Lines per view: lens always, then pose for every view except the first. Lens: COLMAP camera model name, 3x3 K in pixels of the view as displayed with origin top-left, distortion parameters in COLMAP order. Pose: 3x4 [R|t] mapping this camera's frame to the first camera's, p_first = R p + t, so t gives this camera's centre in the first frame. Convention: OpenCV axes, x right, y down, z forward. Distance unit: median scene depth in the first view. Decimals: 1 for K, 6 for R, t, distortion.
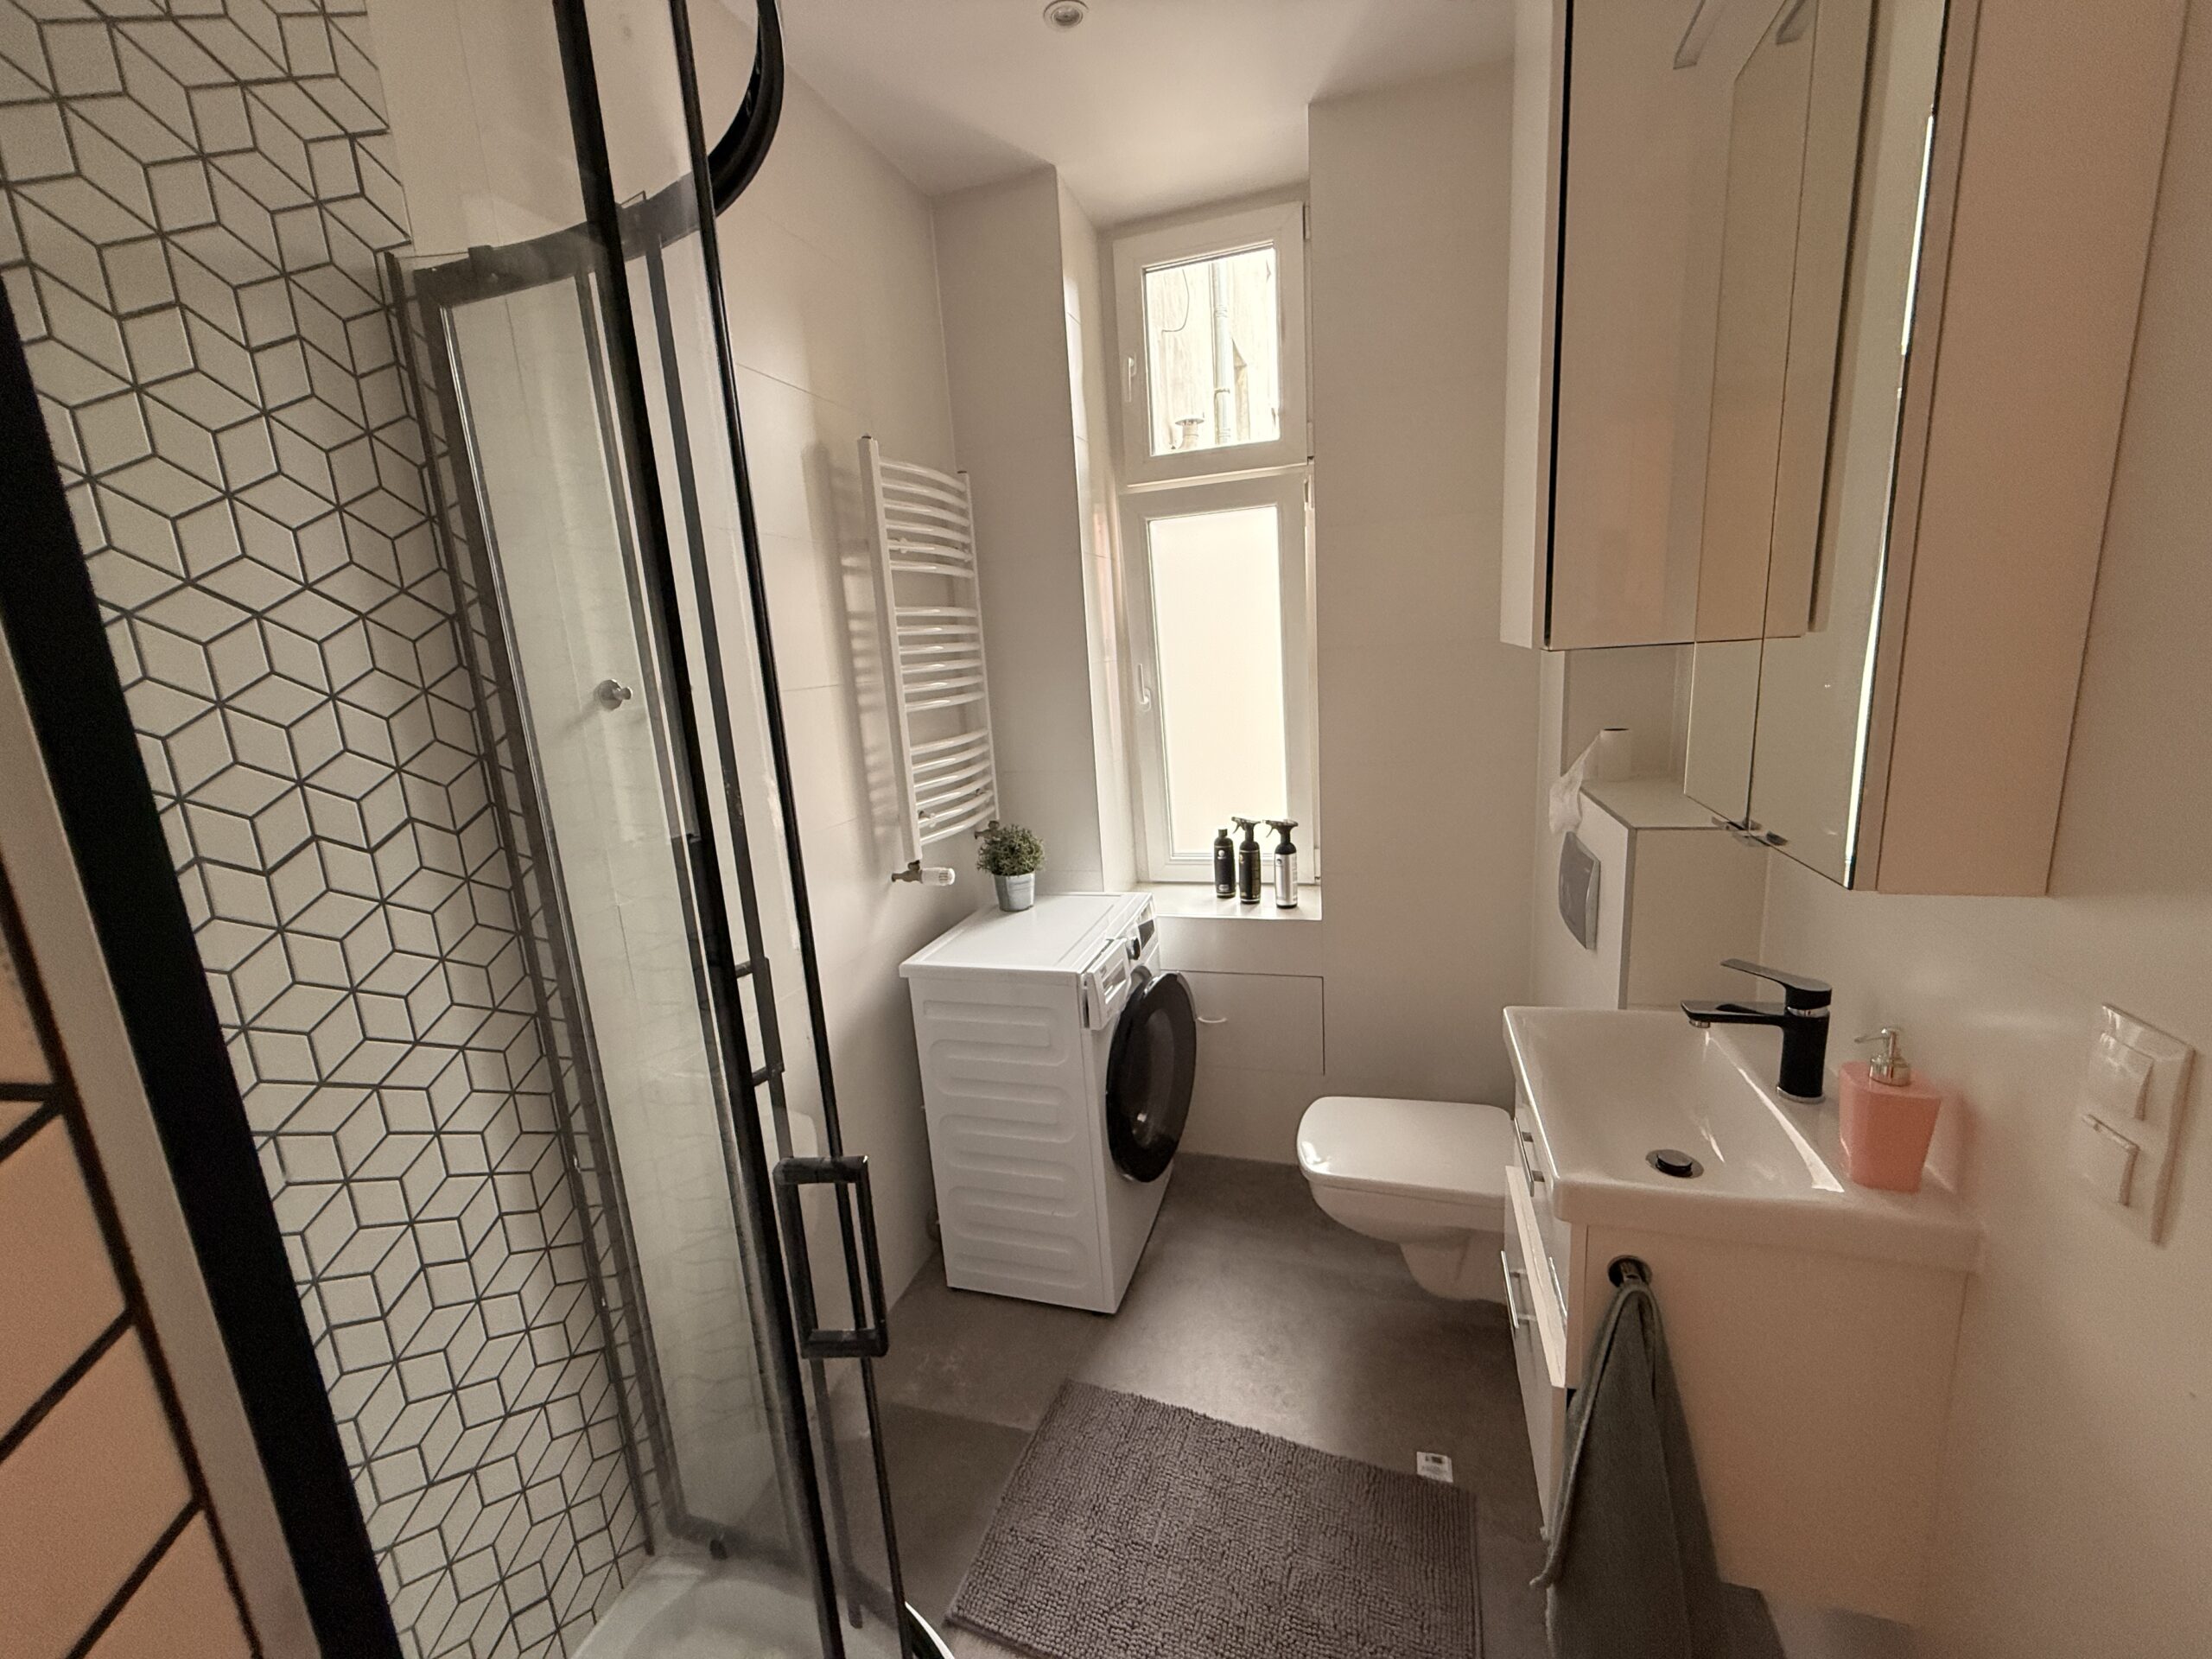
lens RADIAL K [[877.9, 0, 1098.0], [0, 877.9, 830.6], [0, 0, 1]] dist [-0.001591, 0.000097]
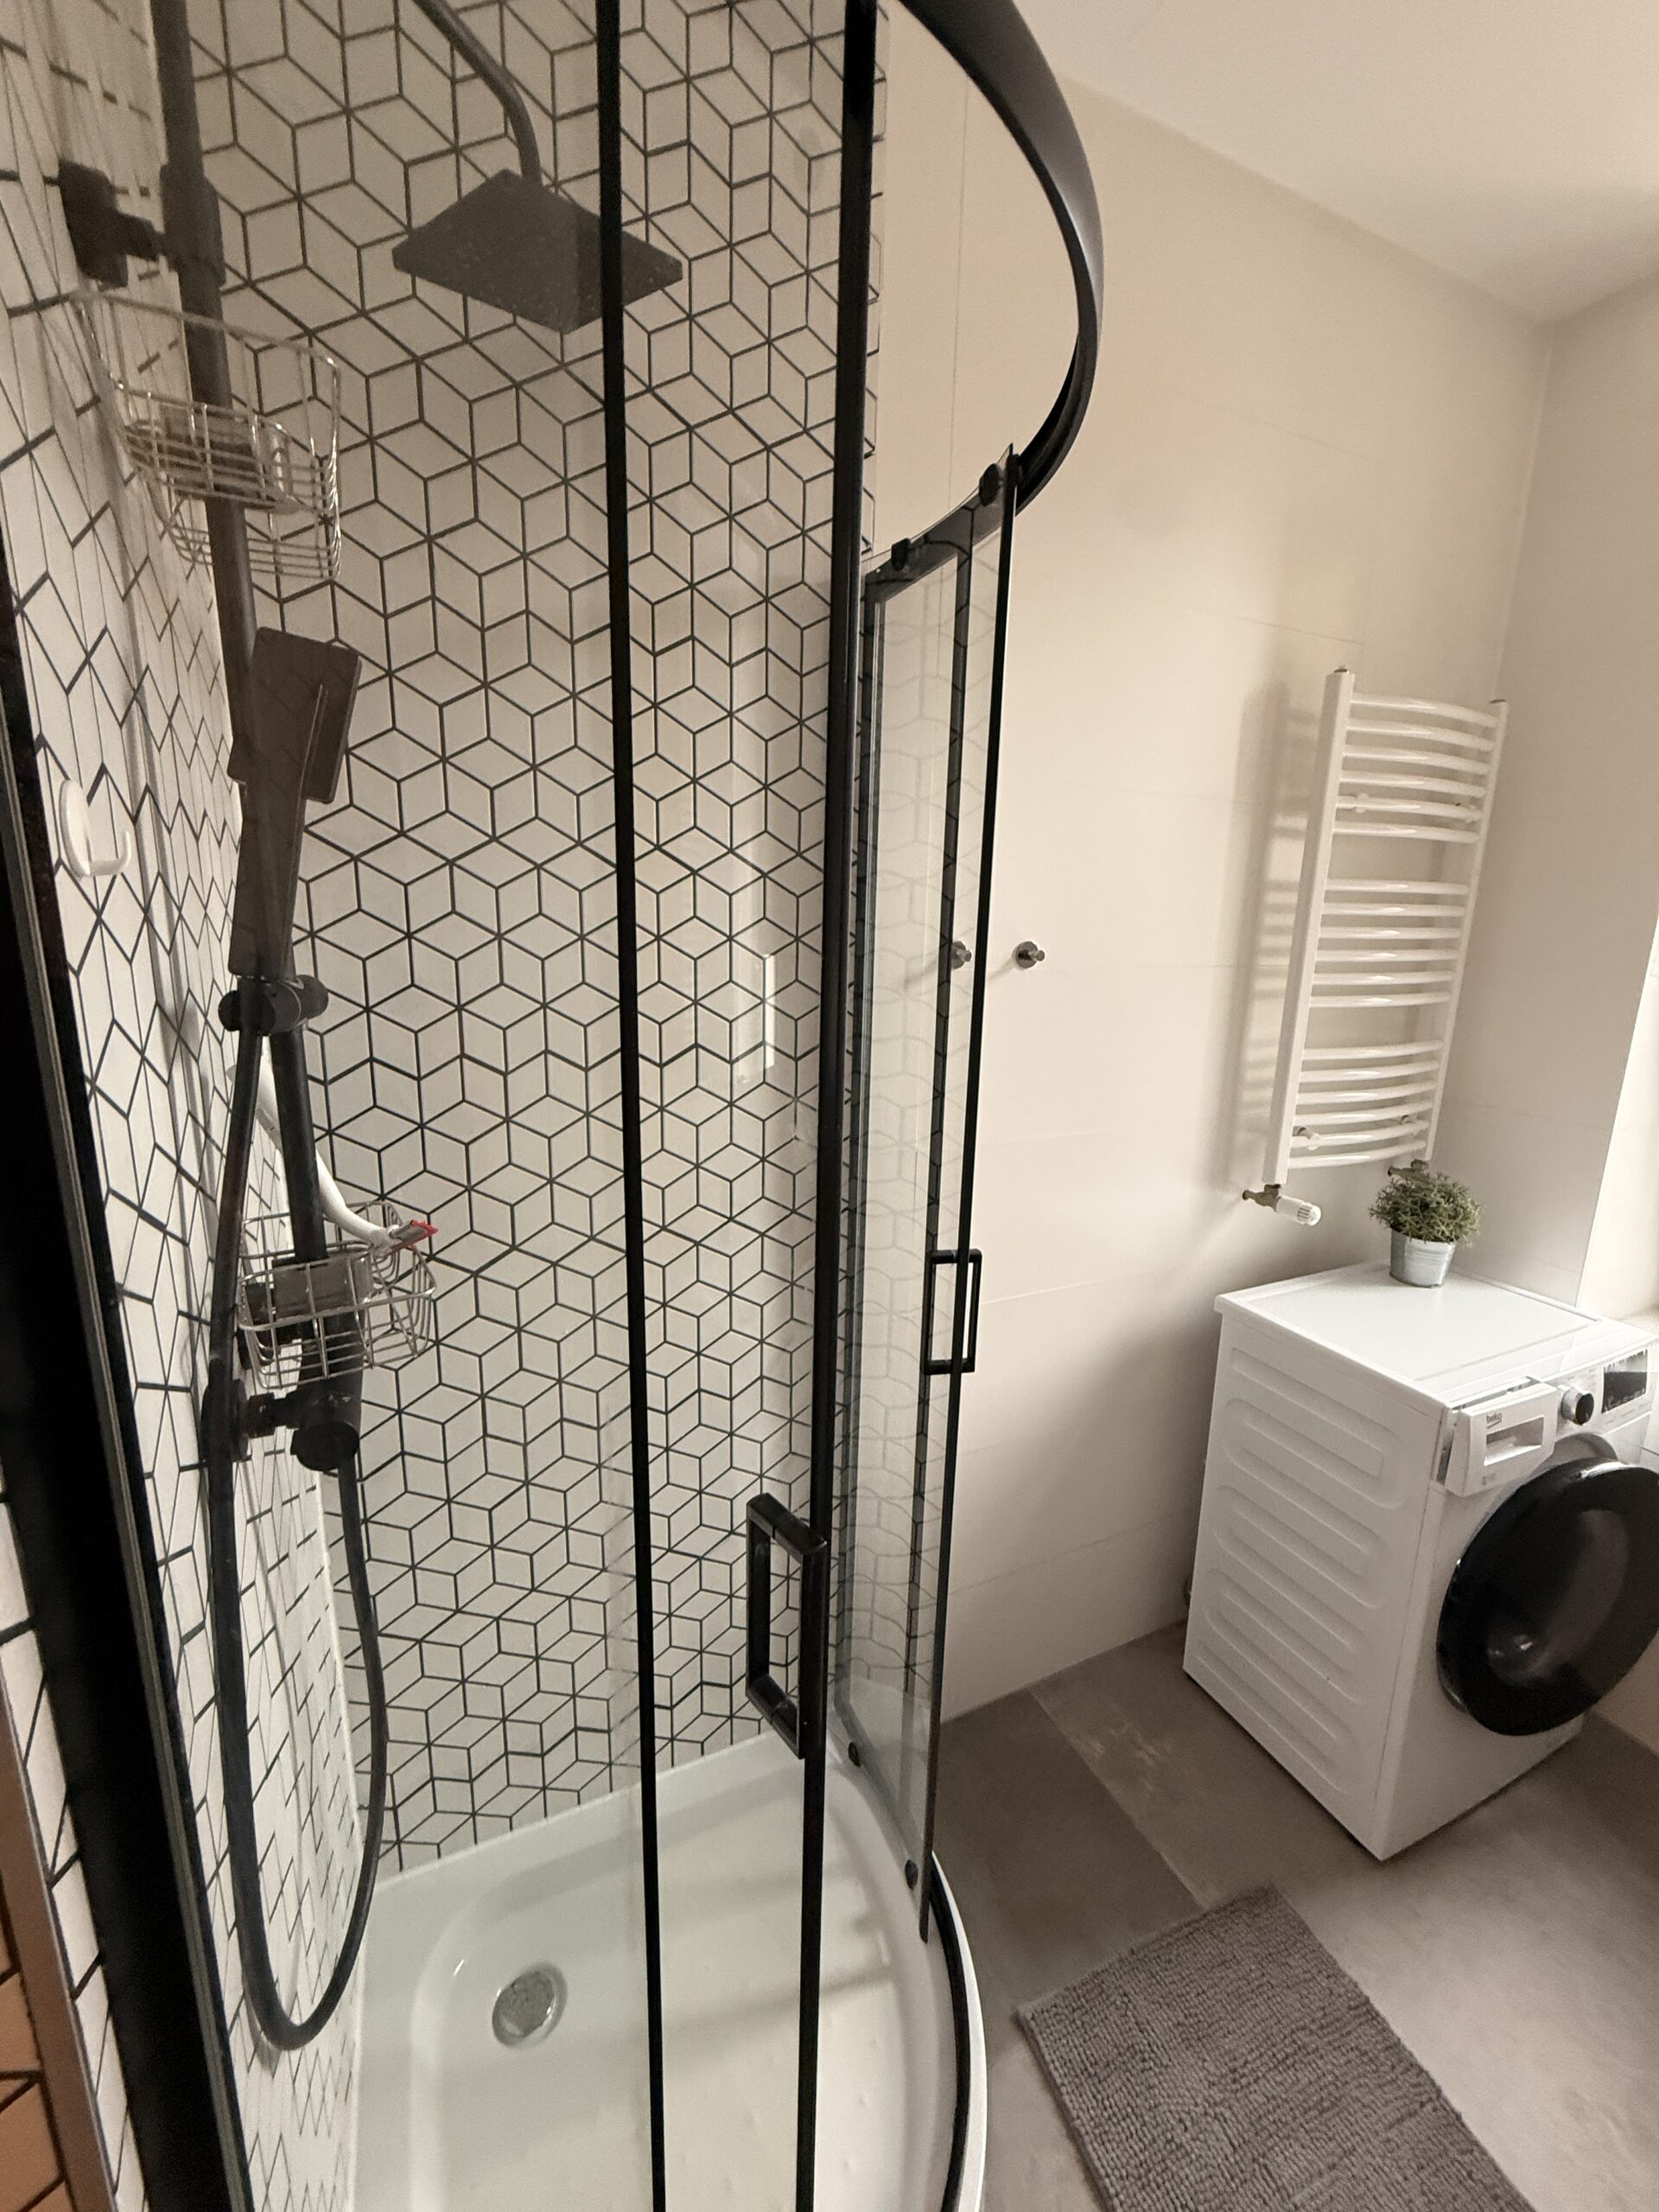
lens RADIAL K [[877.9, 0, 830.4], [0, 877.9, 1096.3], [0, 0, 1]] dist [-0.001591, 0.000097]
pose [[0.669507, 0.229509, -0.706460, 0.079387], [-0.214680, 0.970269, 0.111762, -0.049028], [0.711106, 0.076837, 0.698873, 0.111853]]
